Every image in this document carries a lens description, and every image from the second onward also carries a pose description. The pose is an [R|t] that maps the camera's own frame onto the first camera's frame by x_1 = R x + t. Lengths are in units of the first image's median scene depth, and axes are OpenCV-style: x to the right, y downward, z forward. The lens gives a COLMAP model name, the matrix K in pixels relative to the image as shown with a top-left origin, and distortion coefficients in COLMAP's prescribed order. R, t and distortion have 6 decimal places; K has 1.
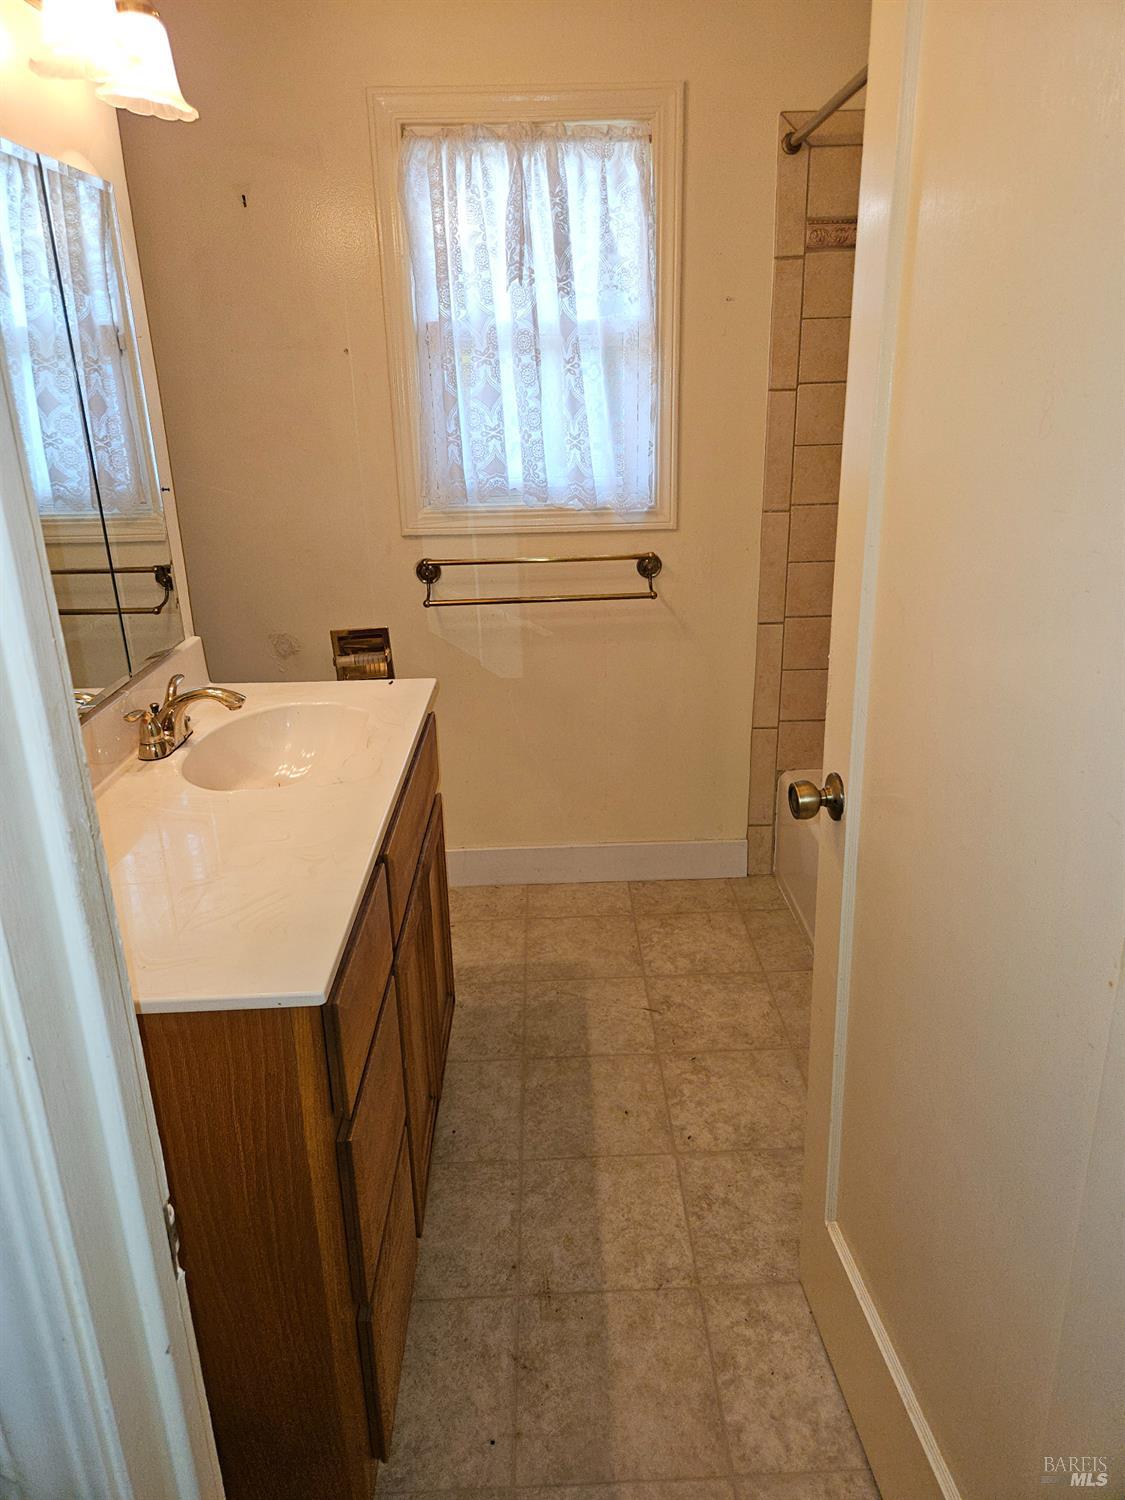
lens RADIAL K [[1019.8, 0, 570.0], [0, 1019.8, 745.2], [0, 0, 1]] dist [0.041718, -0.021593]
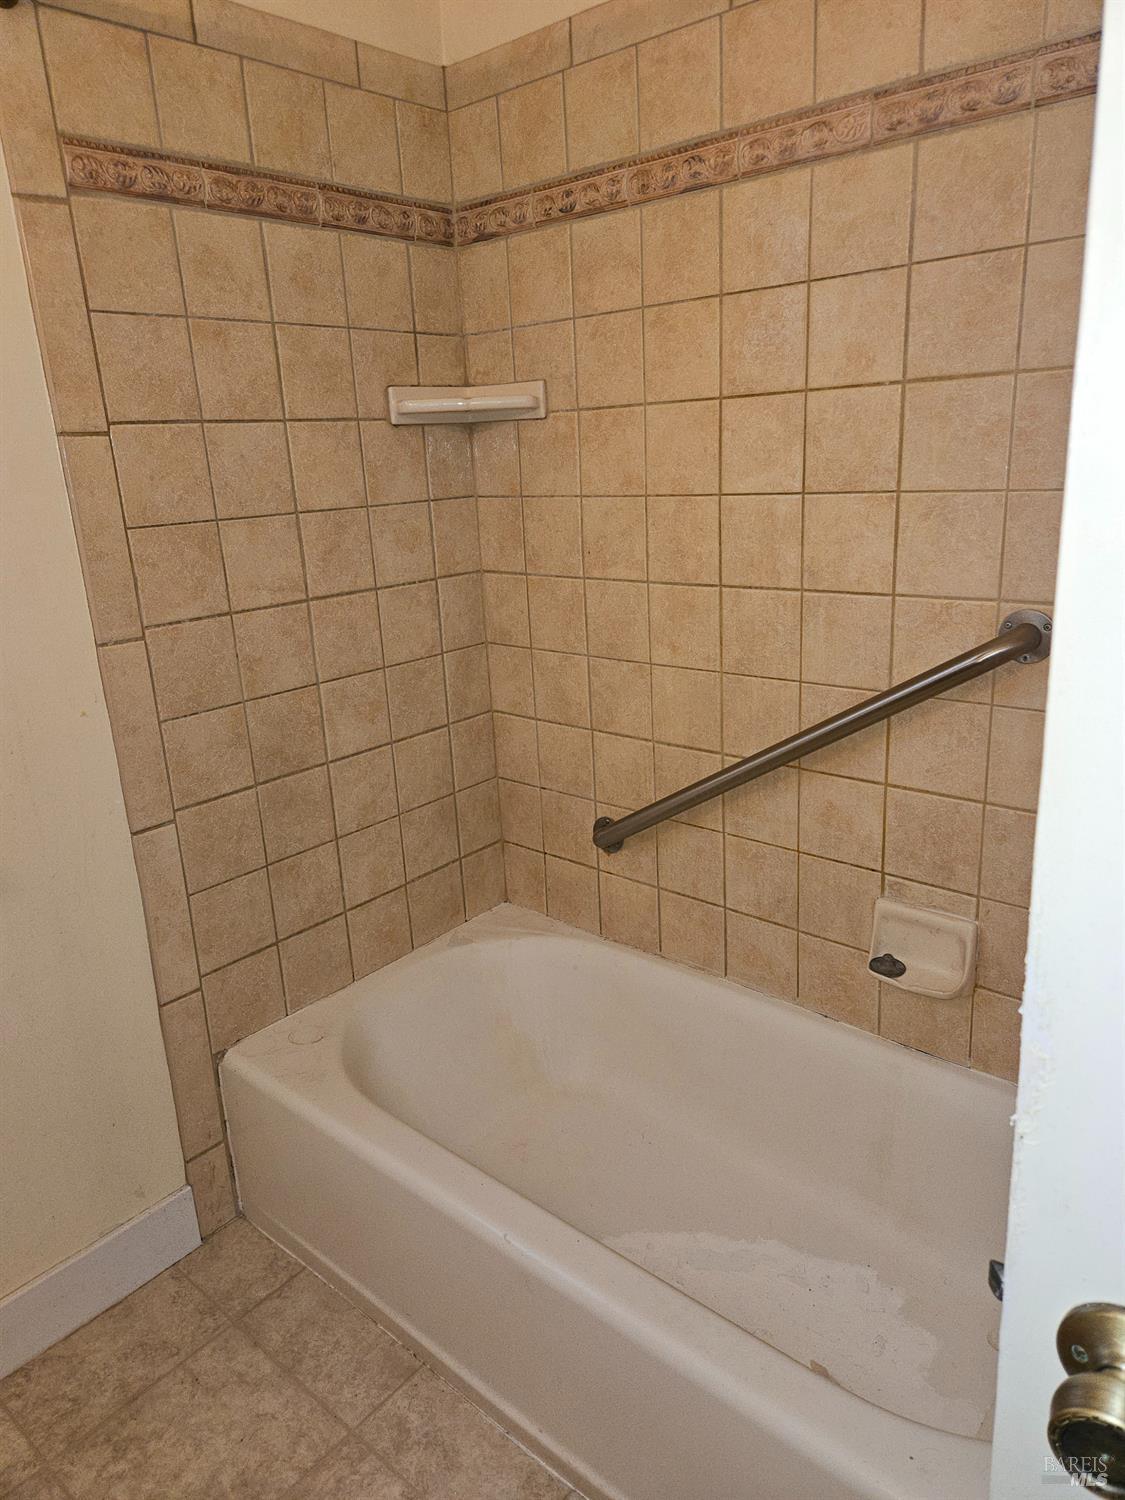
lens RADIAL K [[1019.8, 0, 552.8], [0, 1019.8, 742.7], [0, 0, 1]] dist [0.041718, -0.021593]
pose [[0.676030, -0.217659, 0.703995, -0.051617], [0.278579, 0.959967, 0.029286, -0.121647], [-0.682186, 0.176320, 0.709601, 0.430042]]
